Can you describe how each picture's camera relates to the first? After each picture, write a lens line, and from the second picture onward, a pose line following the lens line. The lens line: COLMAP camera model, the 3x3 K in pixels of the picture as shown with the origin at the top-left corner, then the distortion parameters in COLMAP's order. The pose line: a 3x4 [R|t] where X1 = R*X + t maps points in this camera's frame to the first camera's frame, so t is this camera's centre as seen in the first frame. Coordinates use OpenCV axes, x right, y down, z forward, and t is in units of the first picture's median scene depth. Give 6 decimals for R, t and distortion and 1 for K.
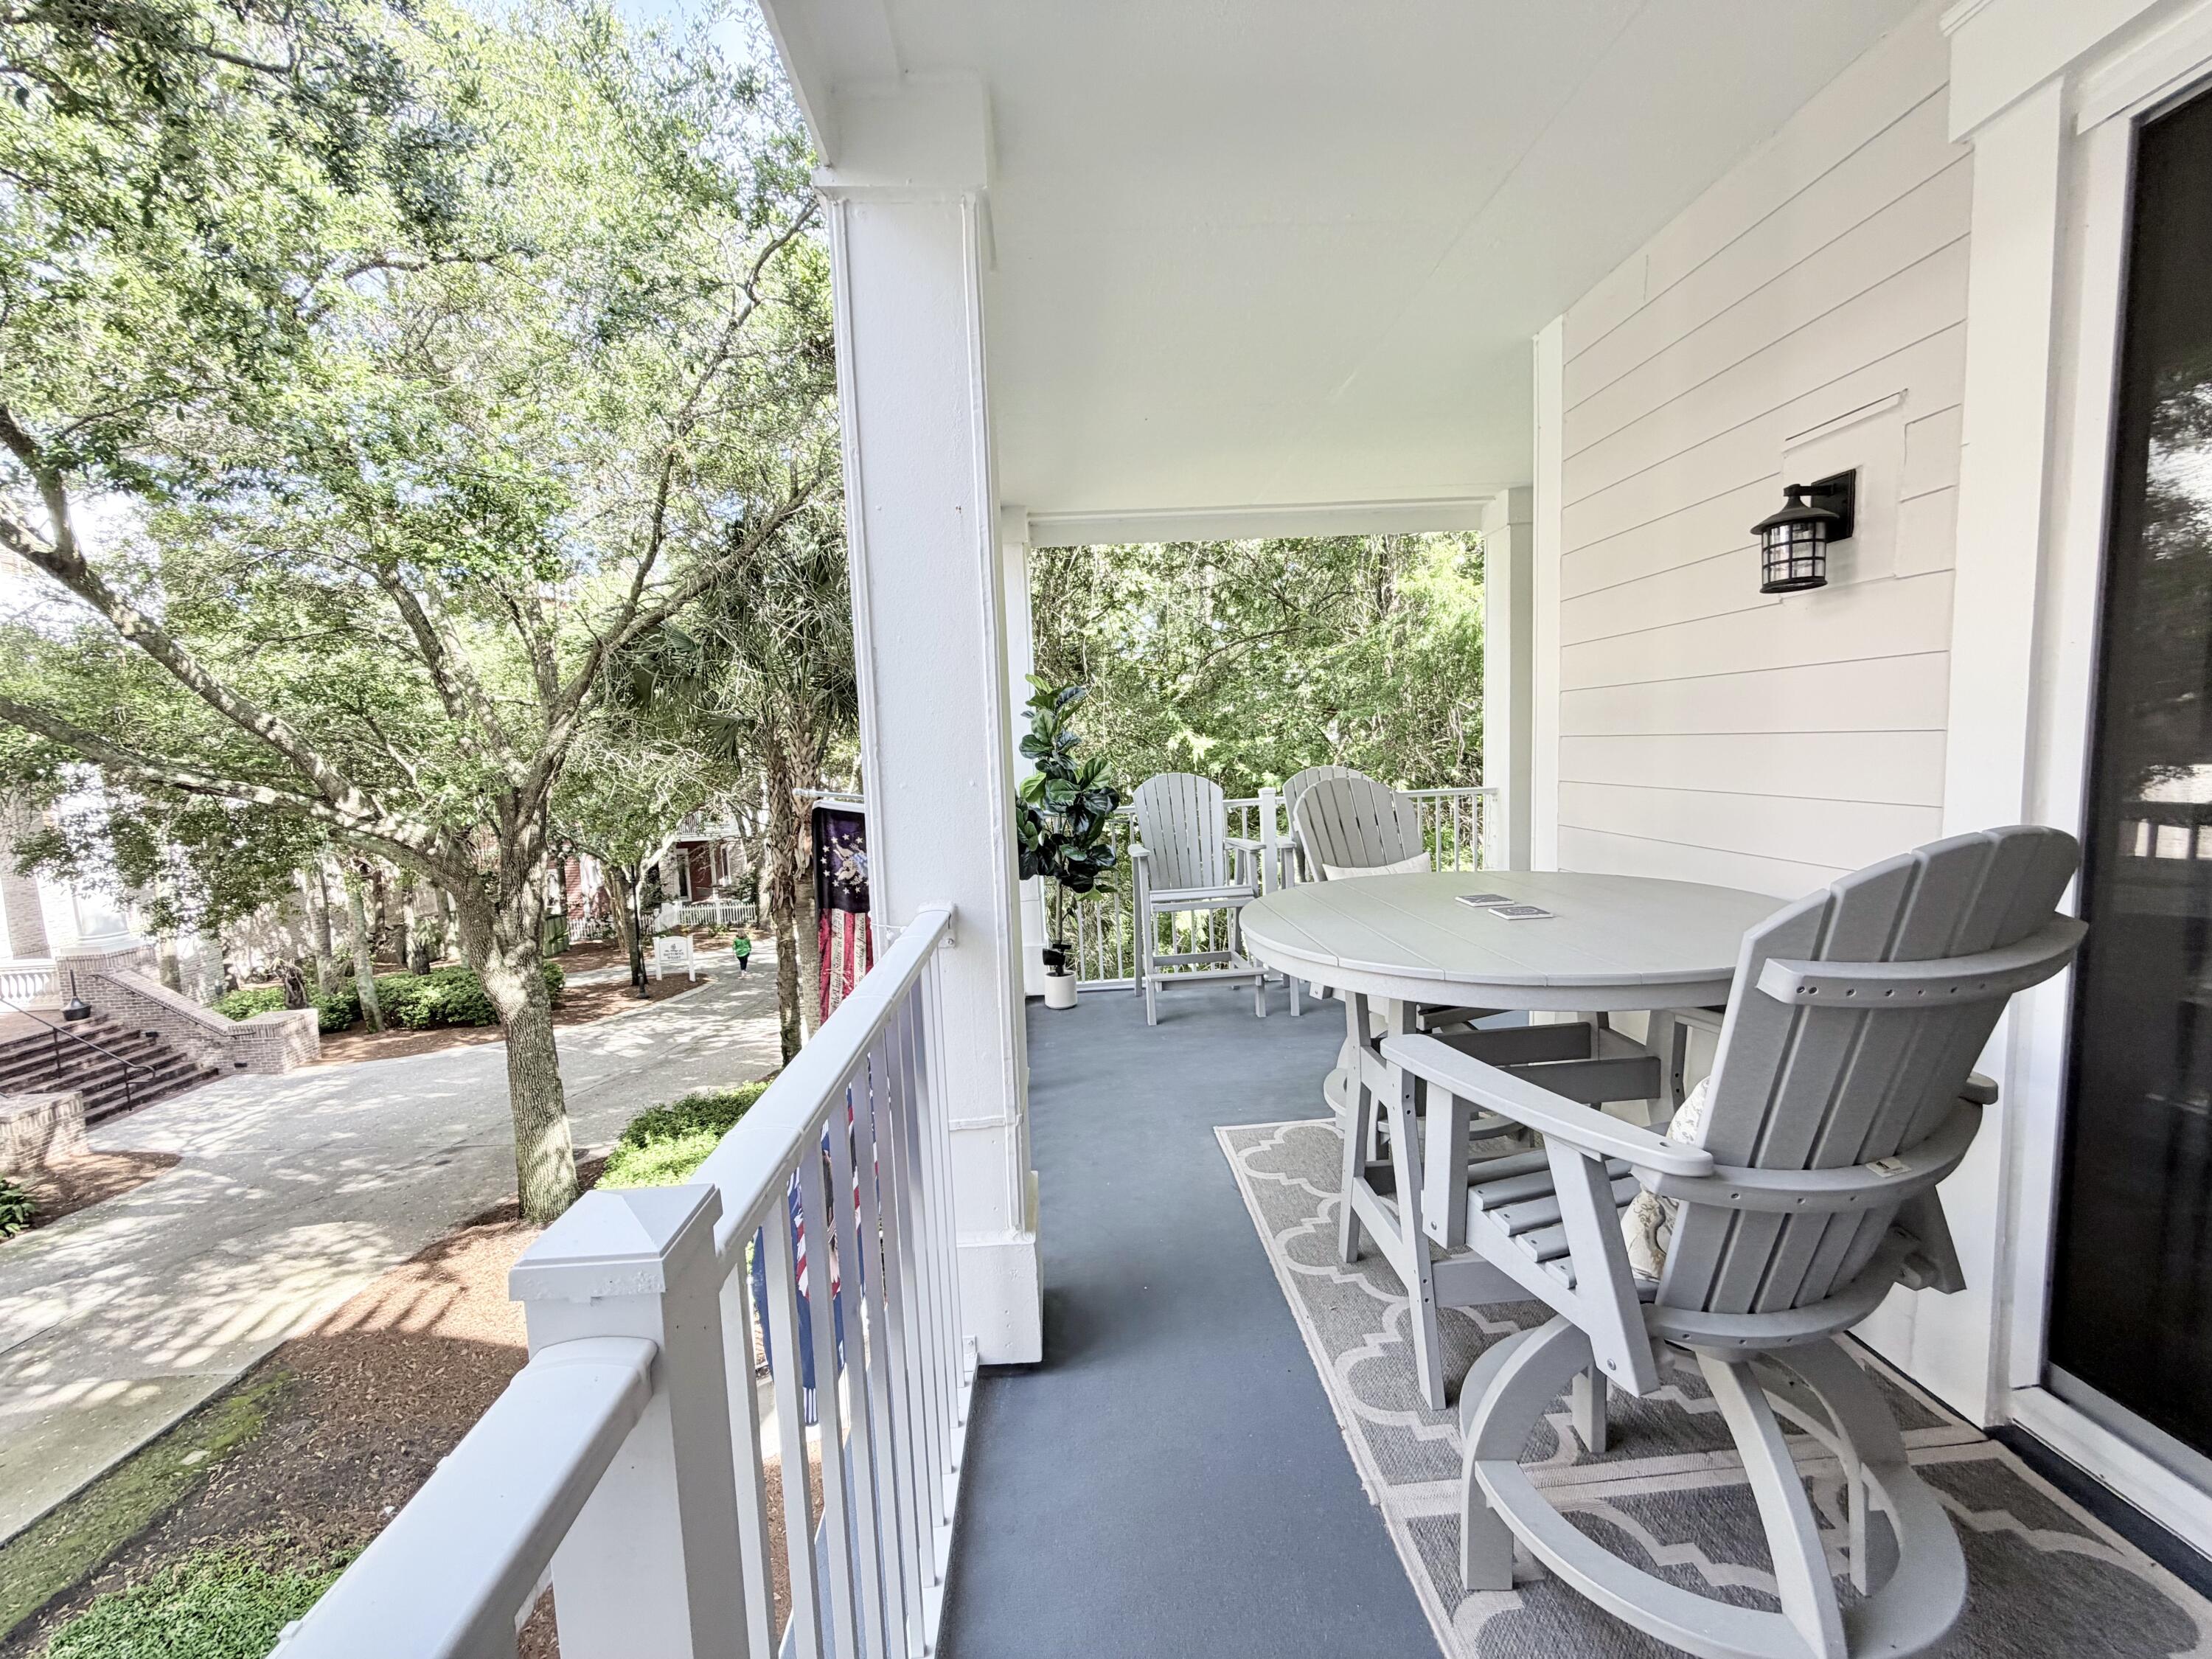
lens RADIAL K [[887.9, 0, 1105.8], [0, 887.9, 827.7], [0, 0, 1]] dist [0.000825, -0.000430]
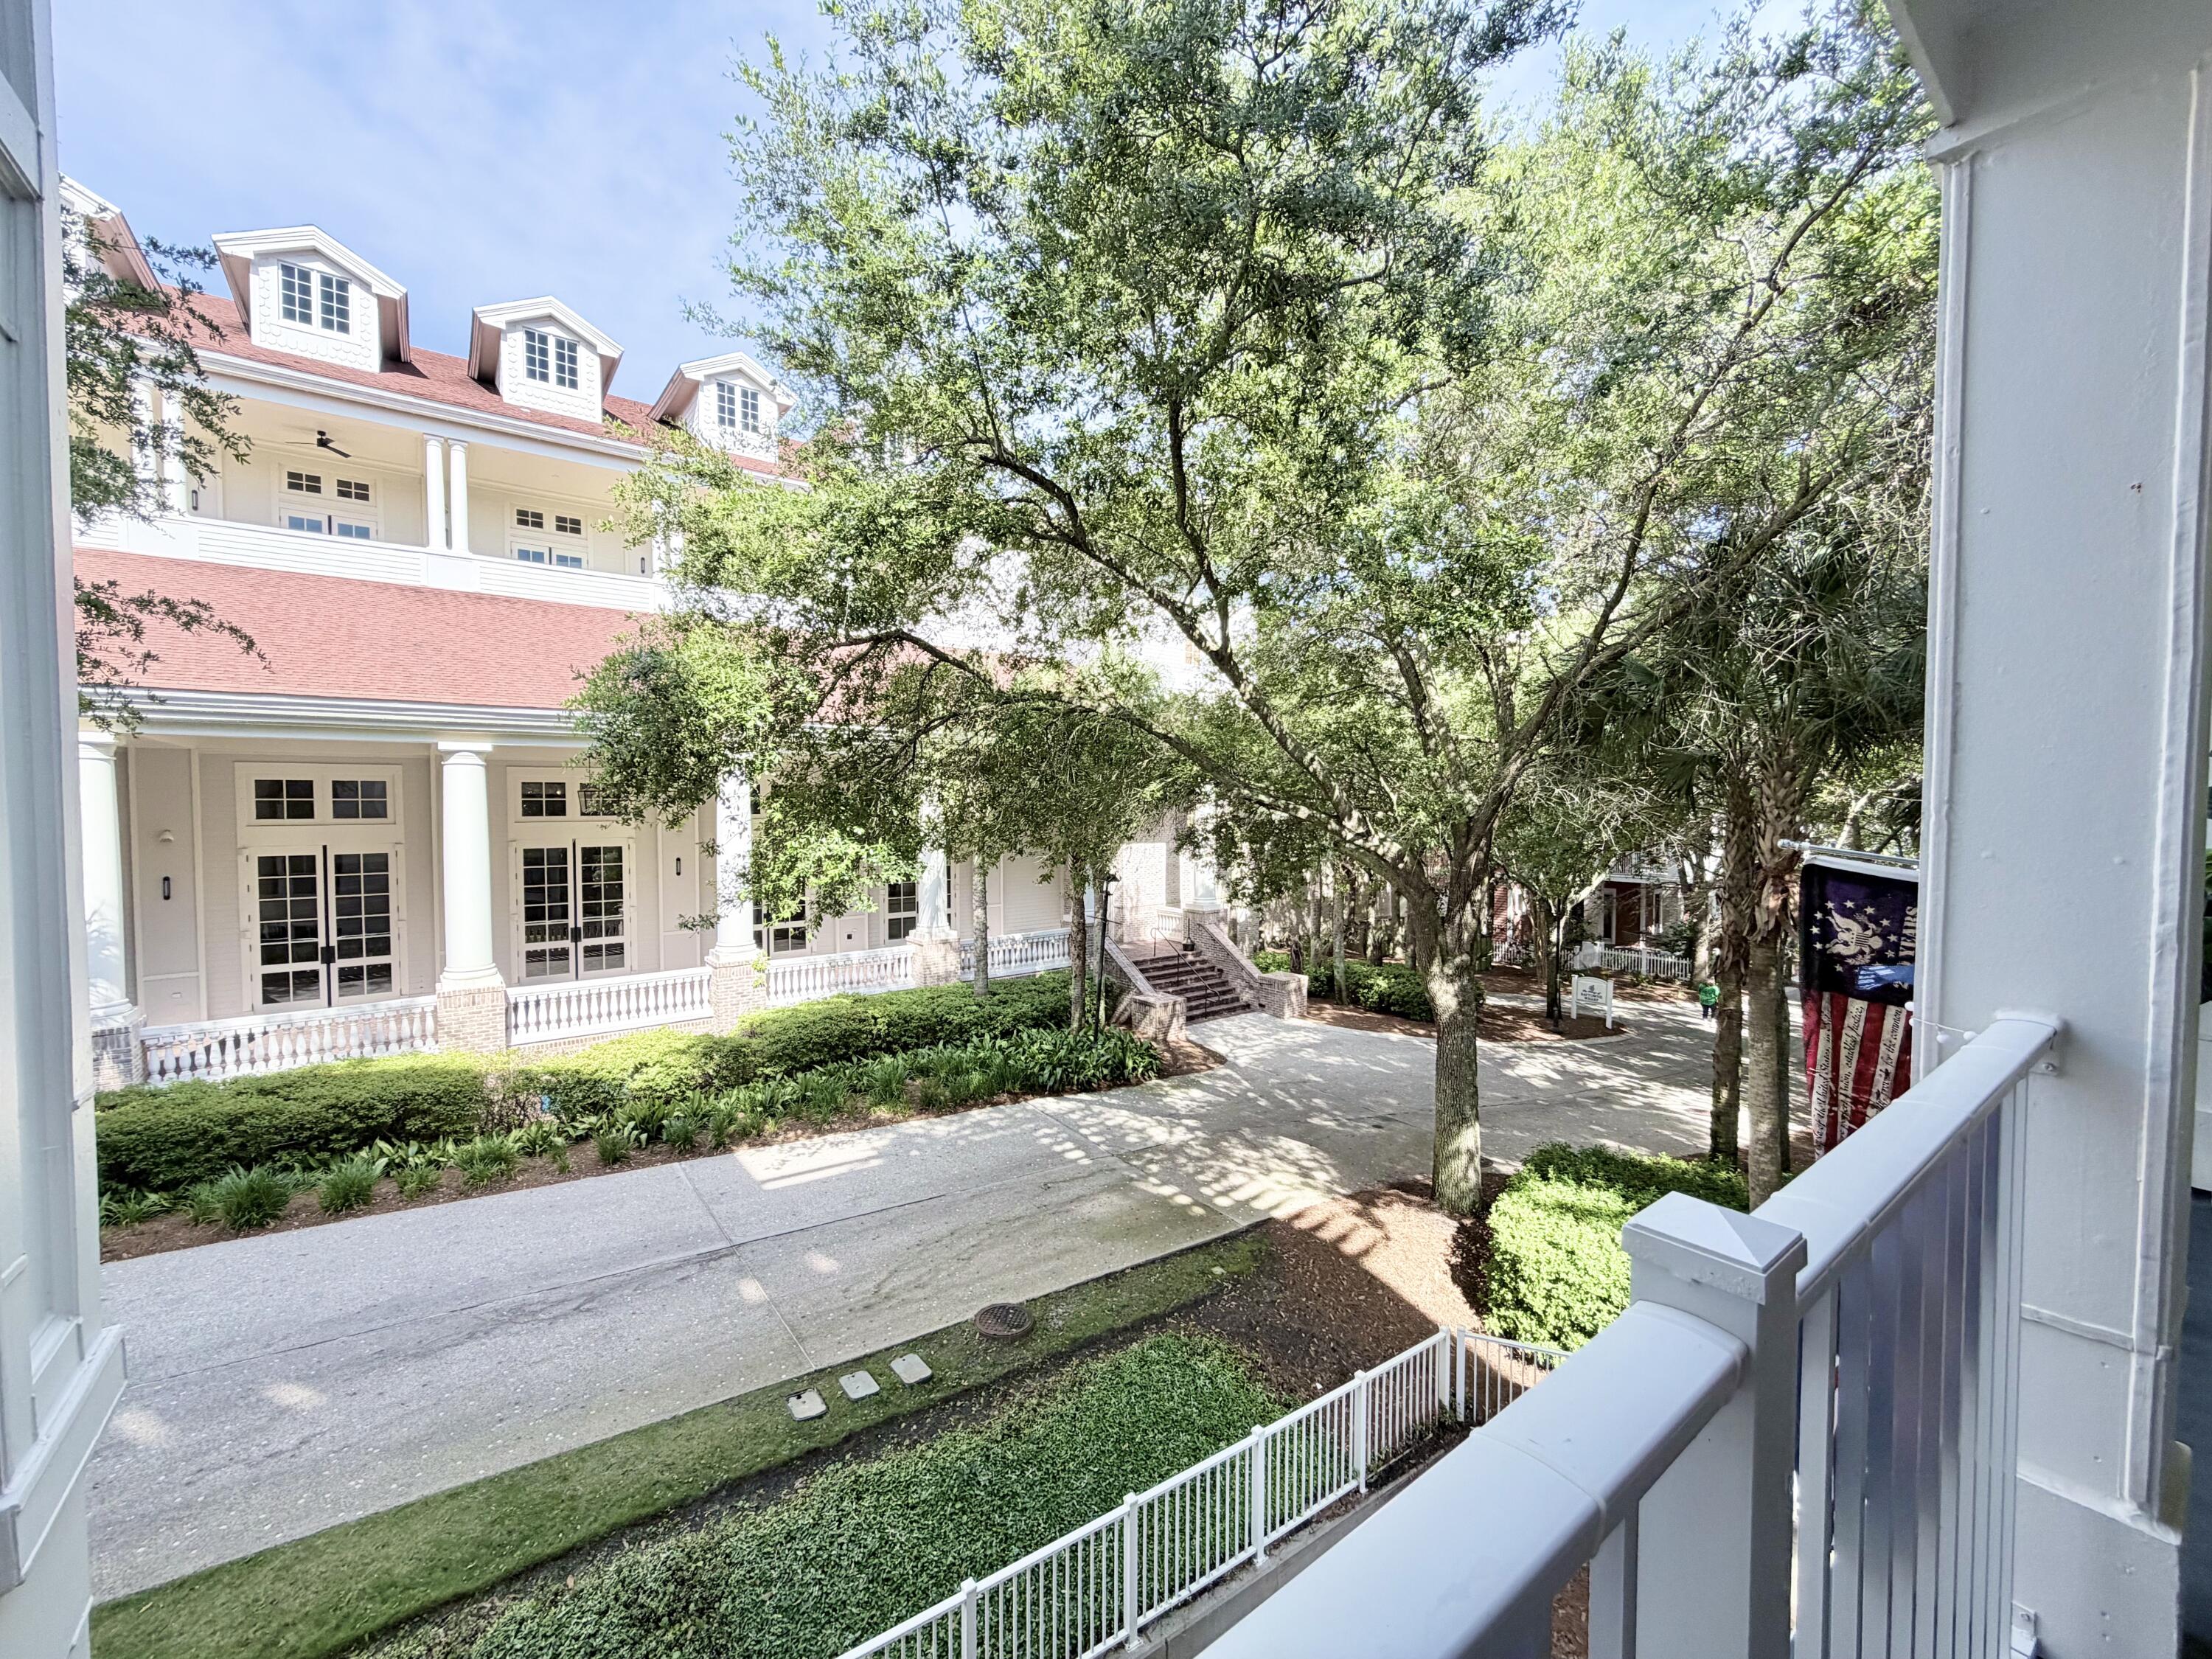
lens RADIAL K [[887.9, 0, 1090.1], [0, 887.9, 827.6], [0, 0, 1]] dist [0.000825, -0.000430]
pose [[0.557401, 0.066854, -0.827547, -0.004239], [-0.097895, 0.995092, 0.014452, -0.000988], [0.824452, 0.072957, 0.561210, -0.021280]]
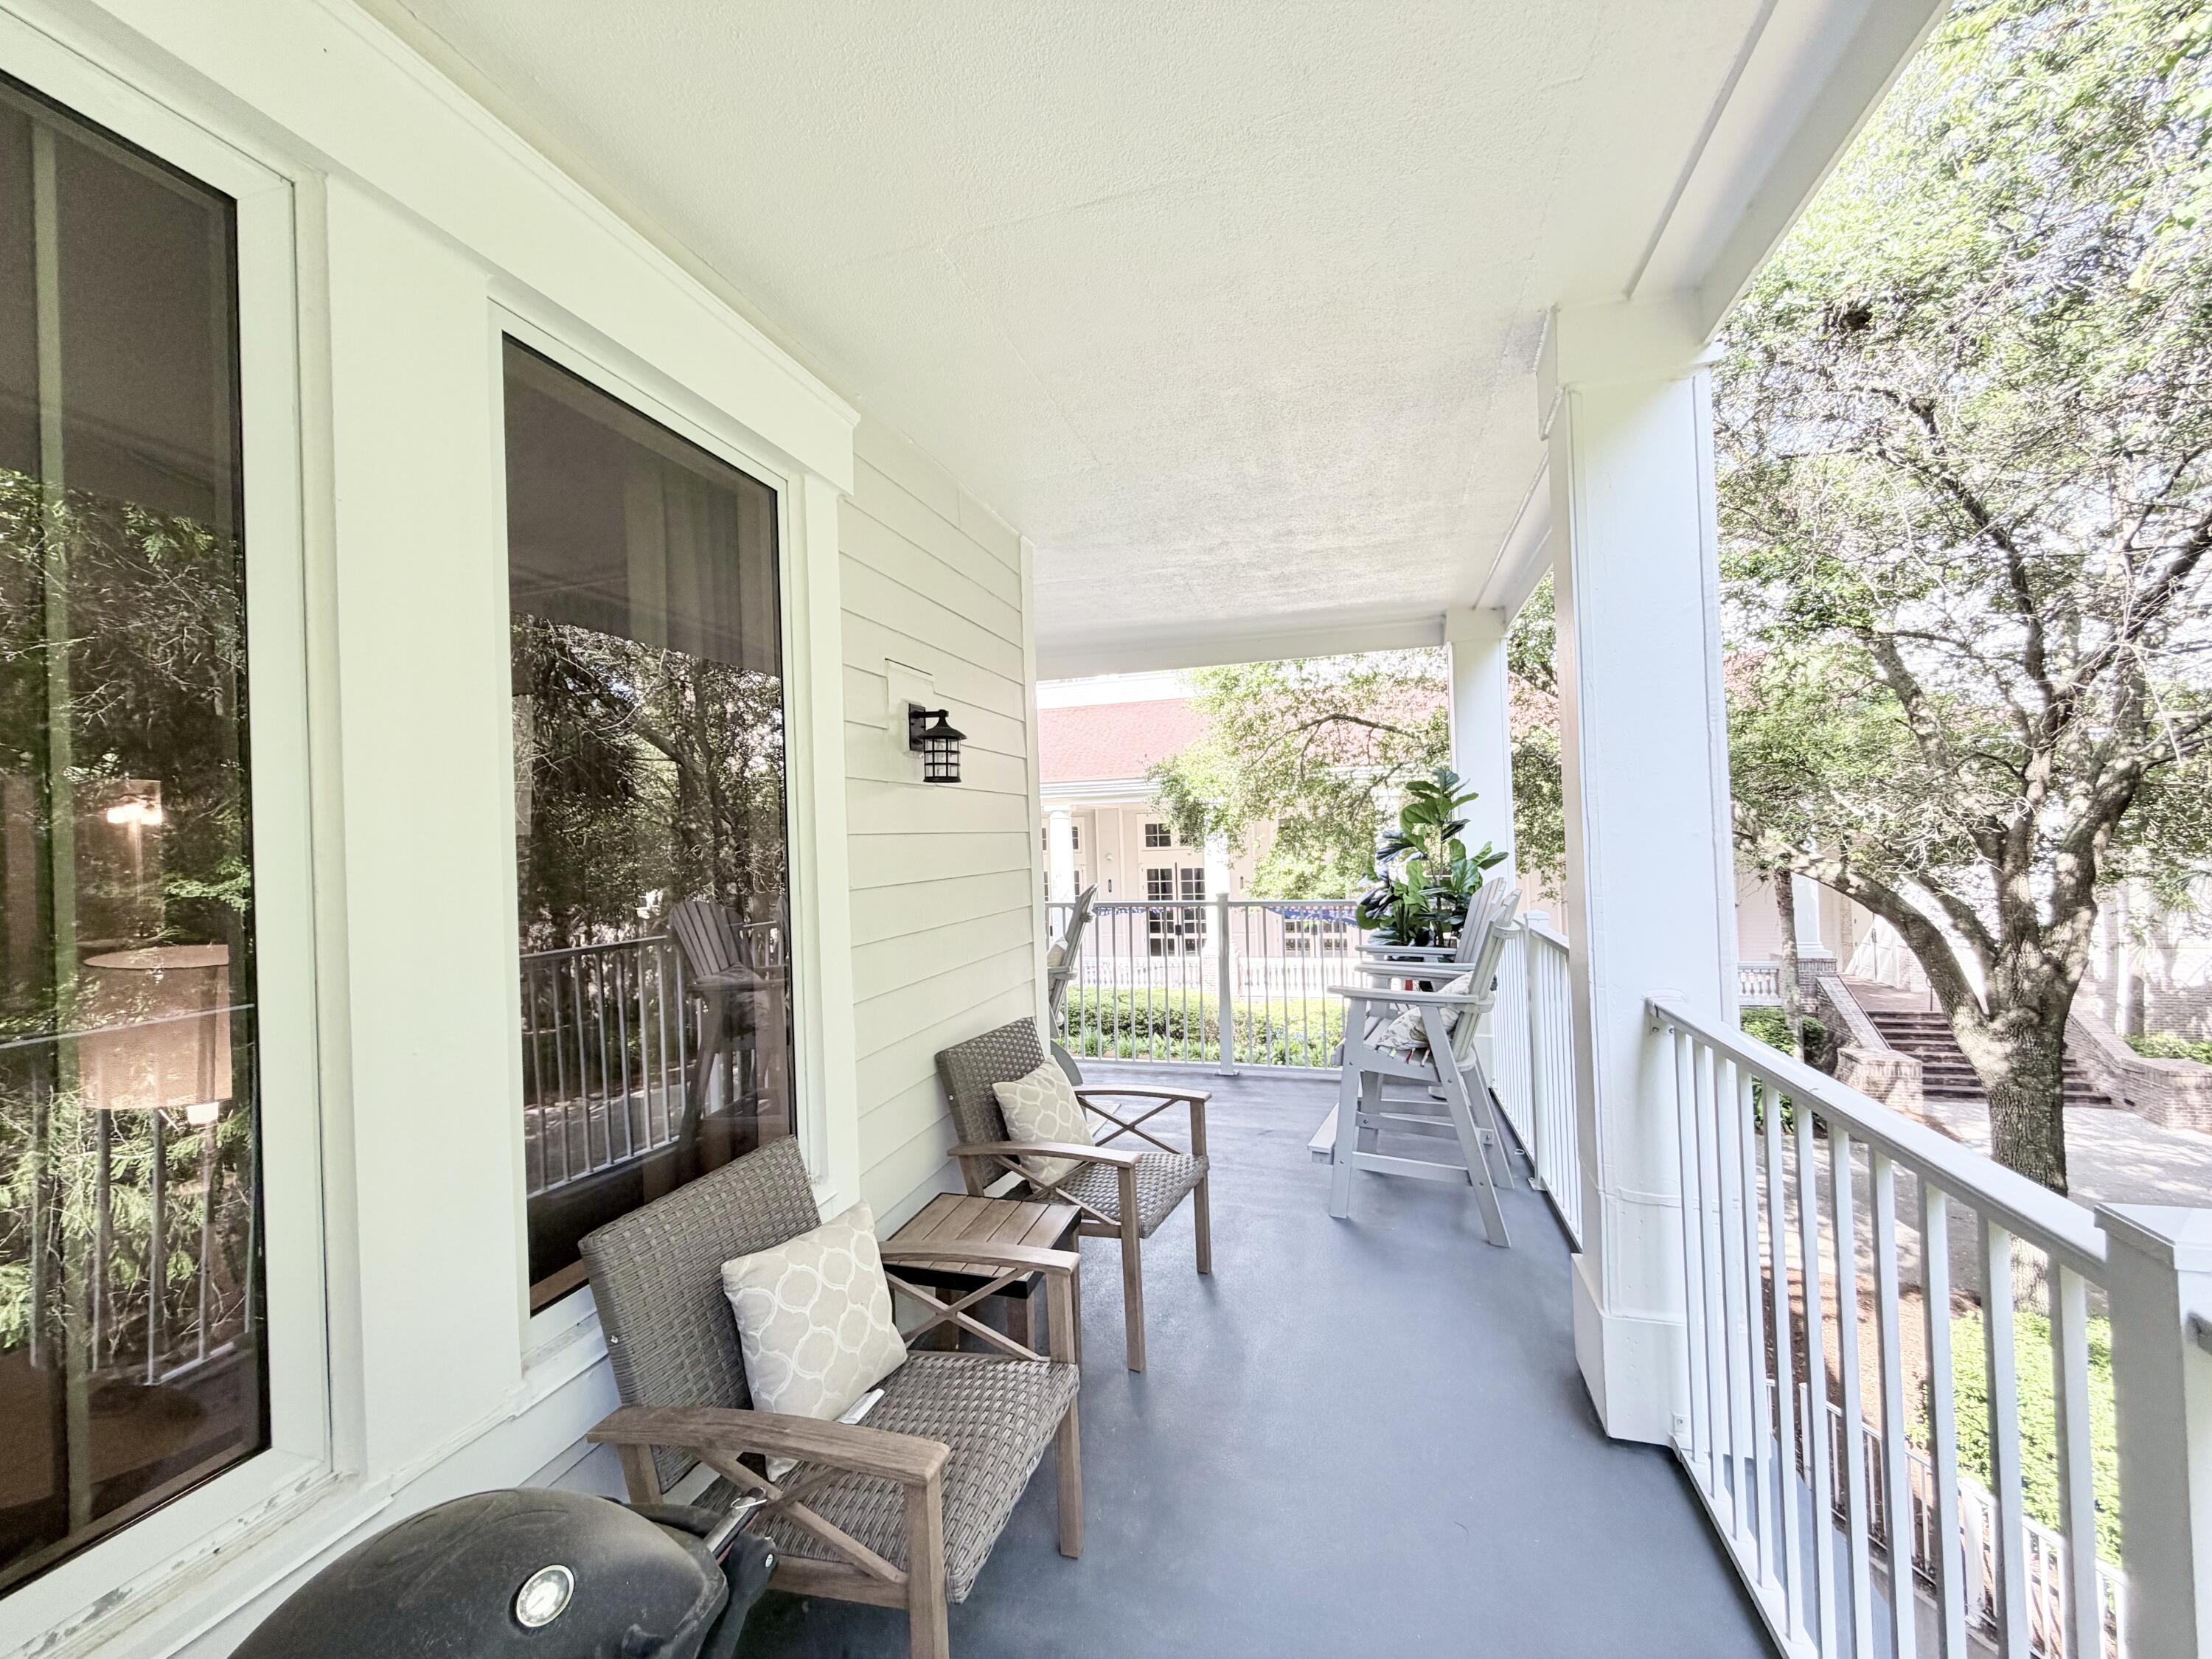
lens RADIAL K [[887.9, 0, 1106.5], [0, 887.9, 830.4], [0, 0, 1]] dist [0.000825, -0.000430]
pose [[-0.328134, 0.046040, -0.943508, 0.494025], [-0.039936, 0.997242, 0.062551, -0.070292], [0.943786, 0.058205, -0.325391, 0.468044]]
